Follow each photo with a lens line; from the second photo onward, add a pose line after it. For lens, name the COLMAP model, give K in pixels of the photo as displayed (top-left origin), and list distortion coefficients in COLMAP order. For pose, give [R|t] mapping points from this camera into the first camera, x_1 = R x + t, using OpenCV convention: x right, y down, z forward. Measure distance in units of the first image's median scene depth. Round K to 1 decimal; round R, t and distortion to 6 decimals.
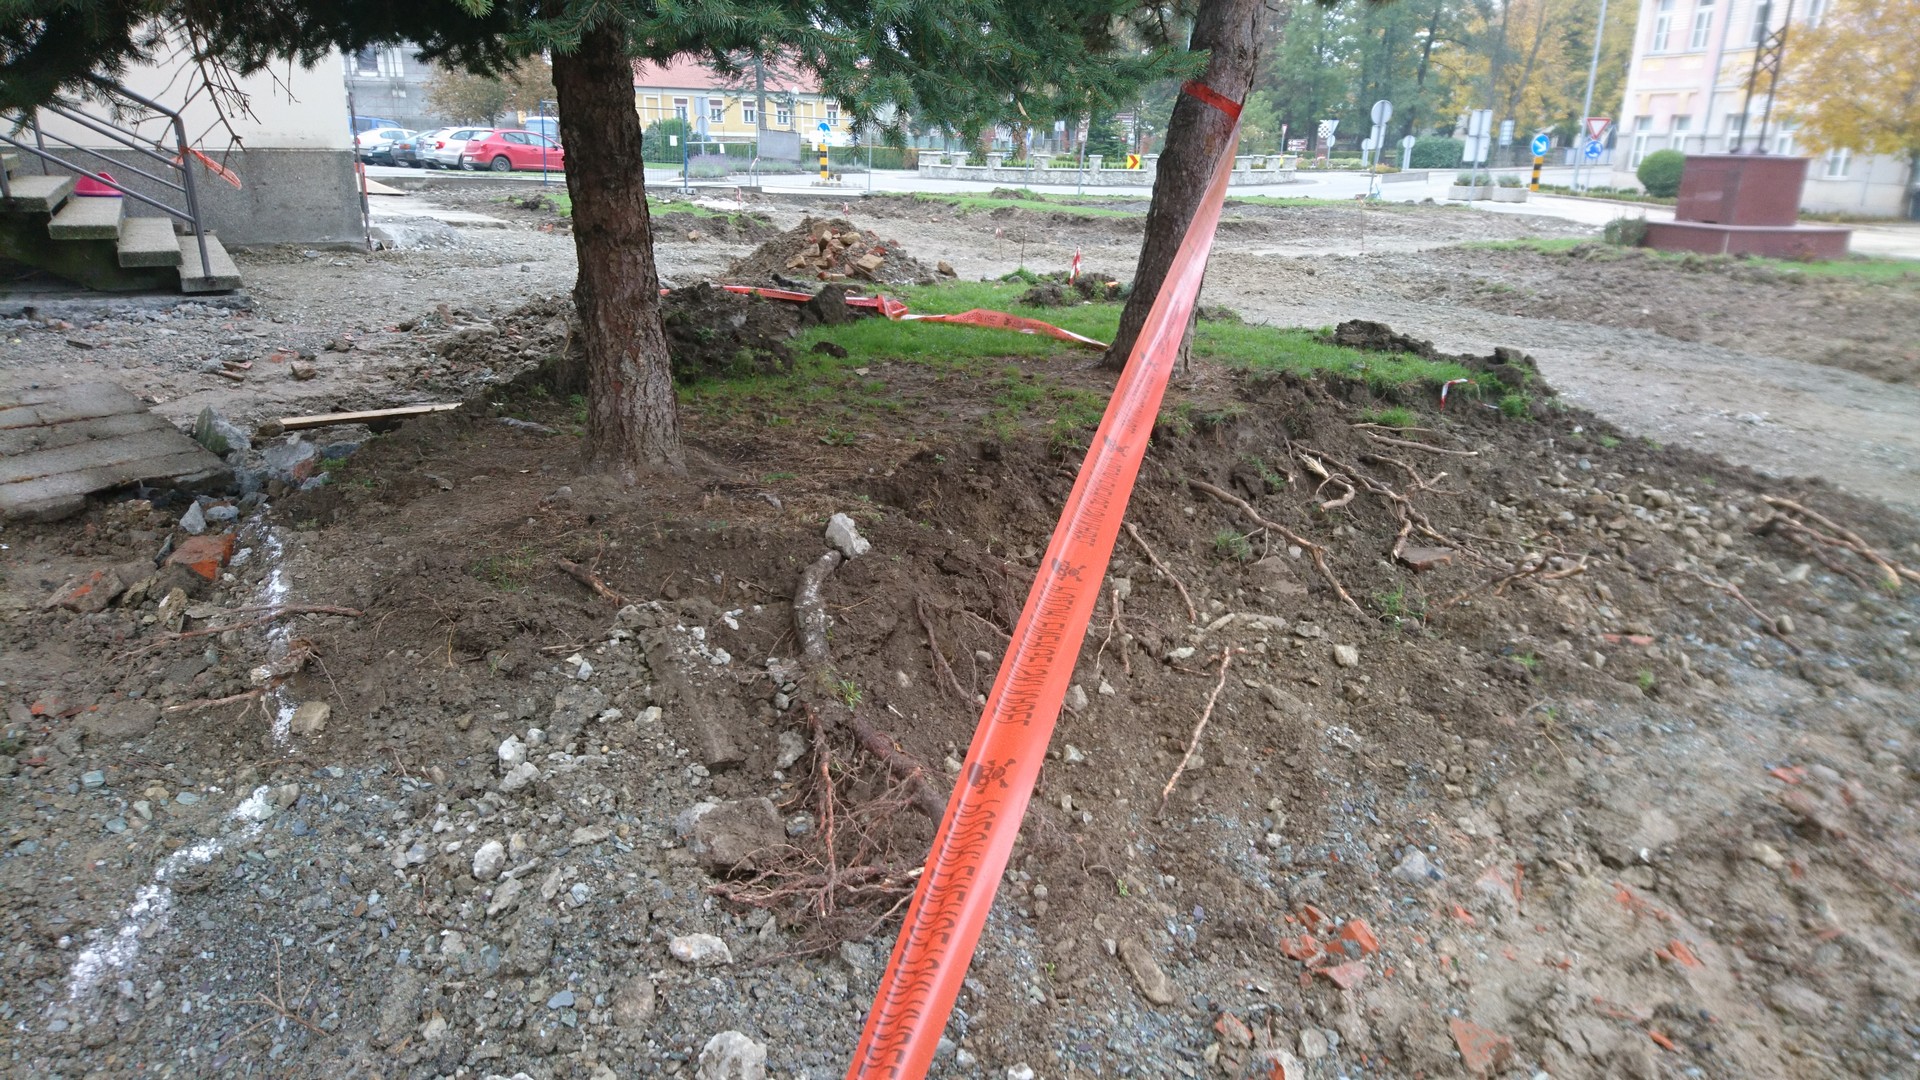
lens RADIAL K [[1084.7, 0, 960.0], [0, 1084.7, 540.0], [0, 0, 1]] dist [0.064594, -0.080048]
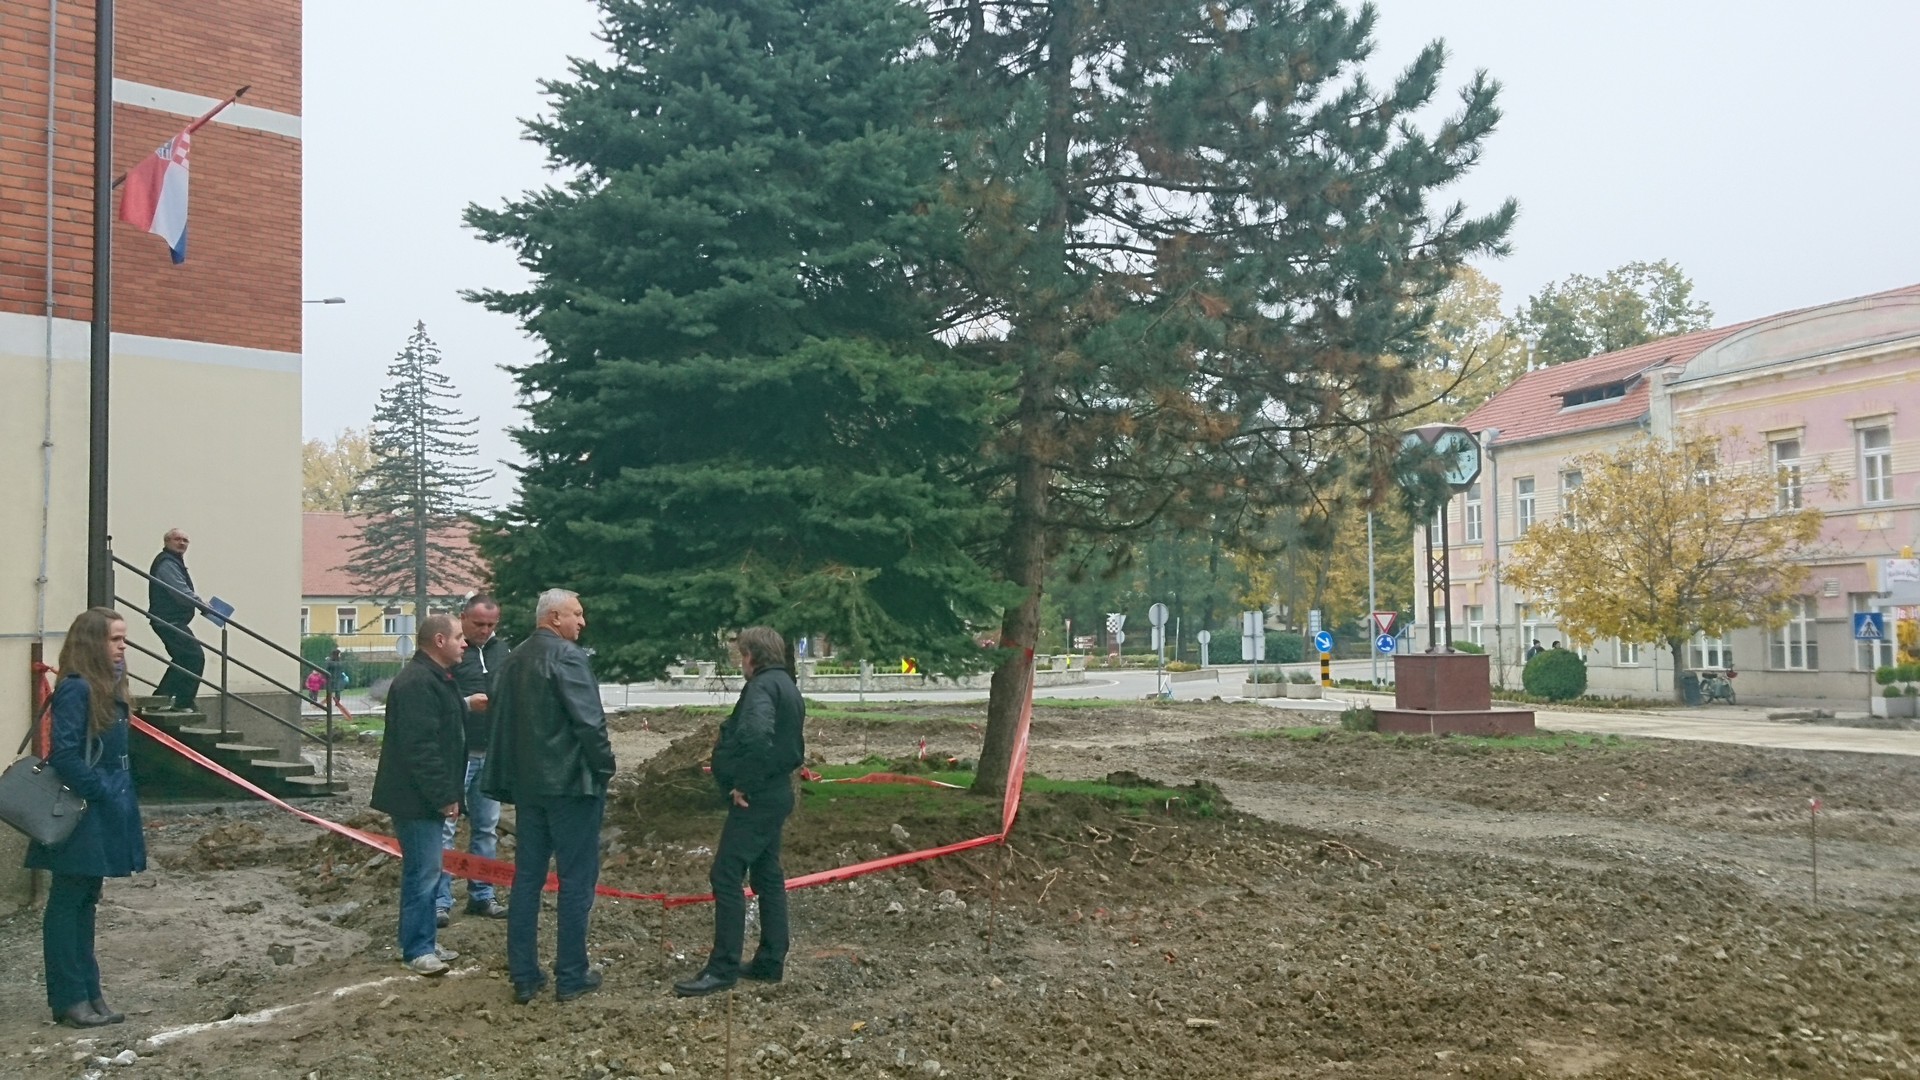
lens RADIAL K [[1962.1, 0, 960.0], [0, 1962.1, 540.0], [0, 0, 1]] dist [0.221912, -0.310781]
pose [[0.977606, -0.013747, 0.209995, -0.229773], [0.092682, 0.924004, -0.370981, 0.268502], [-0.188936, 0.382136, 0.904586, -0.843751]]
